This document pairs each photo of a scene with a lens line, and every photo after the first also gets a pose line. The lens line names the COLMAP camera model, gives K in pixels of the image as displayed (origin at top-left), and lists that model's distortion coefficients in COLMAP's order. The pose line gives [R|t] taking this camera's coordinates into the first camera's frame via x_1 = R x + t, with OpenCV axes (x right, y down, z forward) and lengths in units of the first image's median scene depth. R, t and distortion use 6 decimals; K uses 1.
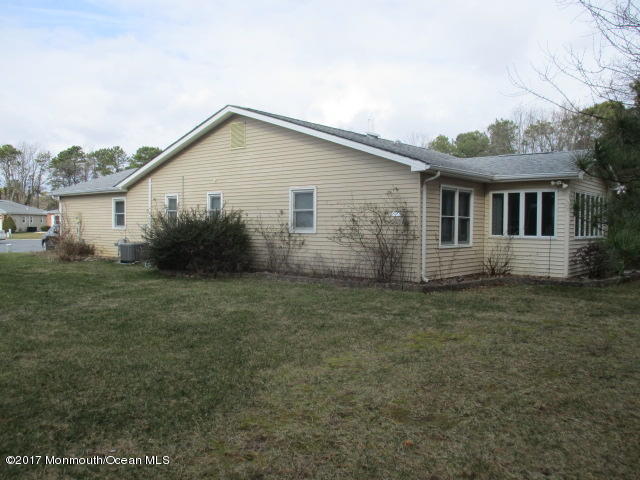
lens RADIAL K [[534.8, 0, 320.0], [0, 534.8, 240.0], [0, 0, 1]] dist [-0.005090, -0.000349]
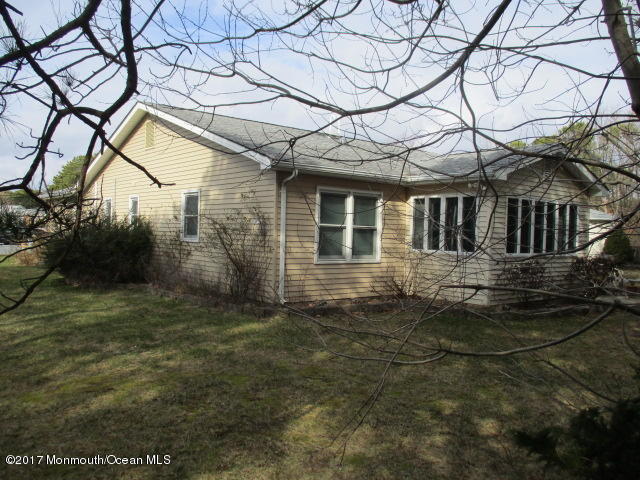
lens RADIAL K [[534.8, 0, 320.0], [0, 534.8, 240.0], [0, 0, 1]] dist [-0.005090, -0.000349]
pose [[0.985261, 0.021718, -0.169675, 0.342178], [-0.023747, 0.999669, -0.009942, -0.012185], [0.169403, 0.013824, 0.985450, 0.177796]]
